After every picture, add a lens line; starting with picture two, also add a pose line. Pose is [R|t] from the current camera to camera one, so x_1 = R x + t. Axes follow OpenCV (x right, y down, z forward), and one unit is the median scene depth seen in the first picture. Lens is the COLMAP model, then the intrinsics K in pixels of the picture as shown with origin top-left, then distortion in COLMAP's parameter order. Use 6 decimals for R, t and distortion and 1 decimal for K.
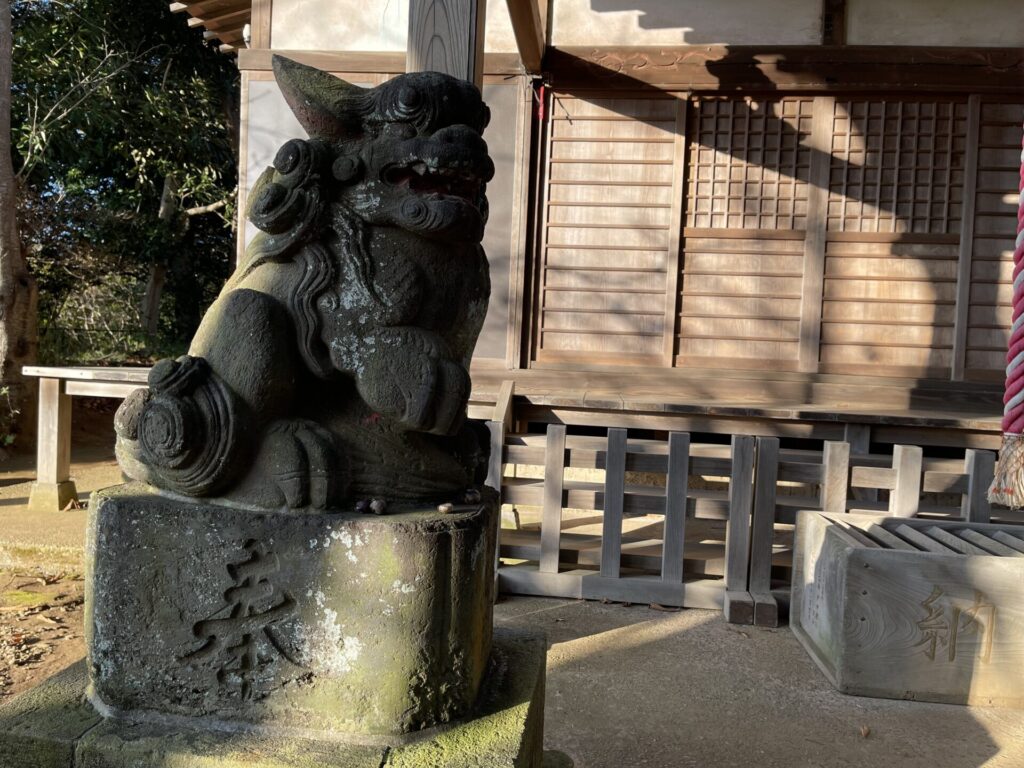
lens RADIAL K [[778.9, 0, 512.0], [0, 778.9, 384.0], [0, 0, 1]] dist [0.058719, -0.080325]
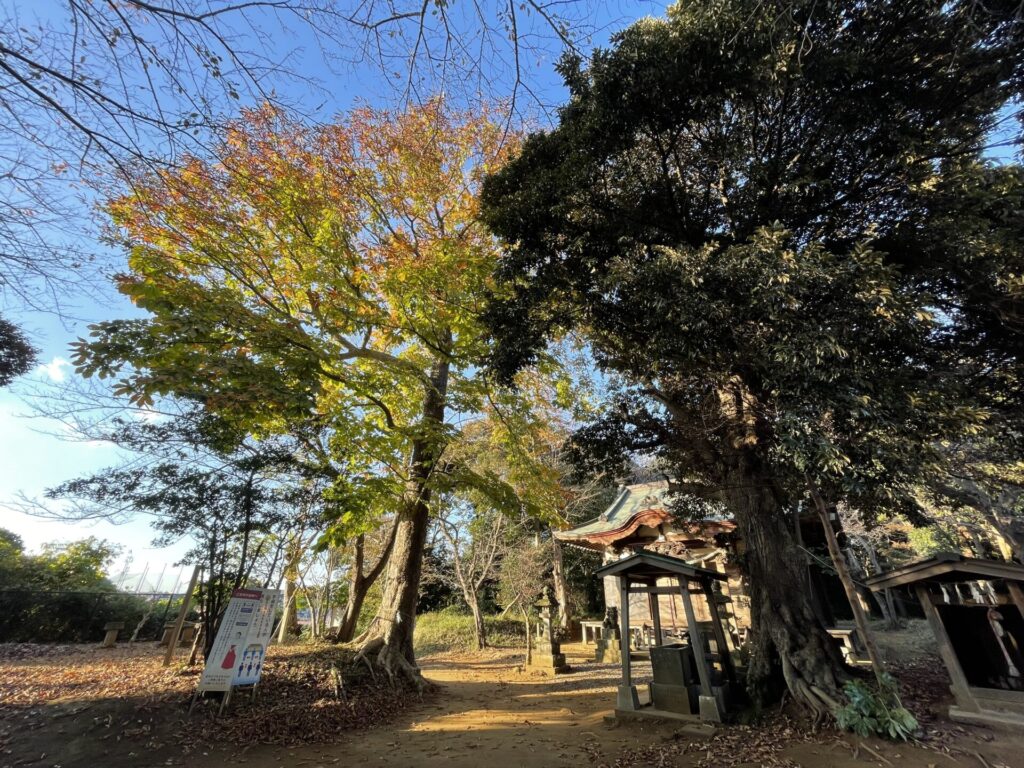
lens RADIAL K [[414.9, 0, 512.0], [0, 414.9, 384.0], [0, 0, 1]] dist [0.000422, -0.000081]
pose [[0.853895, -0.277048, -0.440578, 1.083755], [0.017888, 0.861662, -0.507168, 0.022210], [0.520138, 0.425187, 0.740724, -2.926140]]
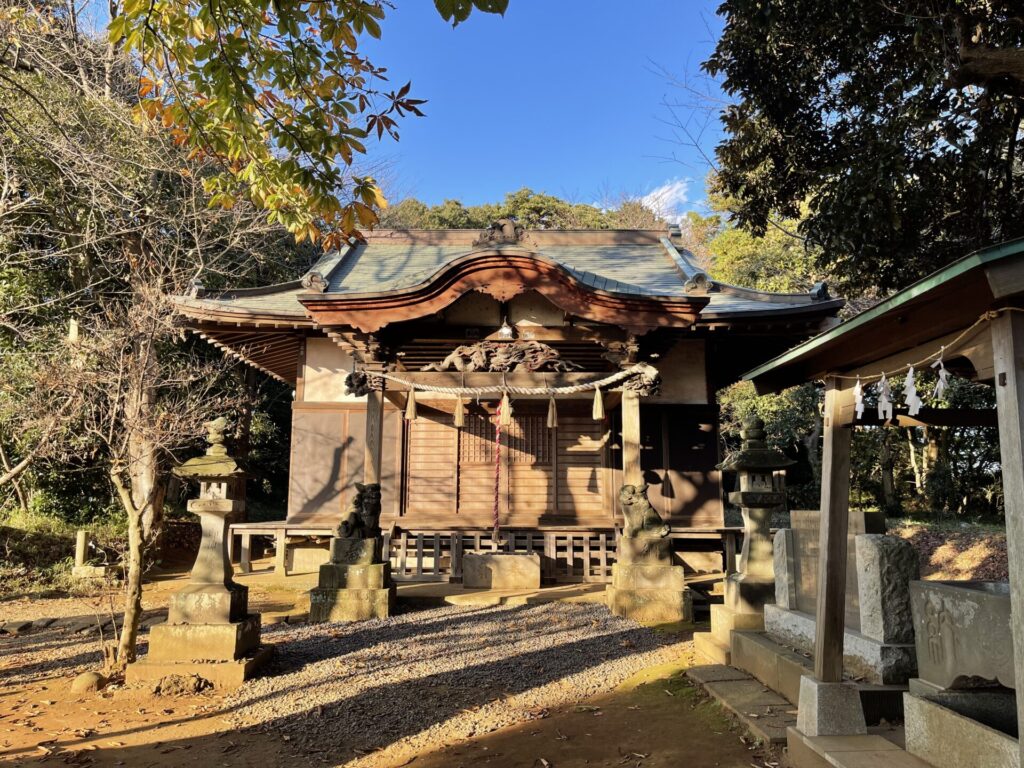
lens RADIAL K [[778.9, 0, 512.0], [0, 778.9, 384.0], [0, 0, 1]] dist [0.058719, -0.080325]
pose [[0.993560, -0.023805, 0.110781, 0.107706], [0.042412, 0.984741, -0.168779, 0.002959], [-0.105073, 0.172390, 0.979409, -1.774605]]
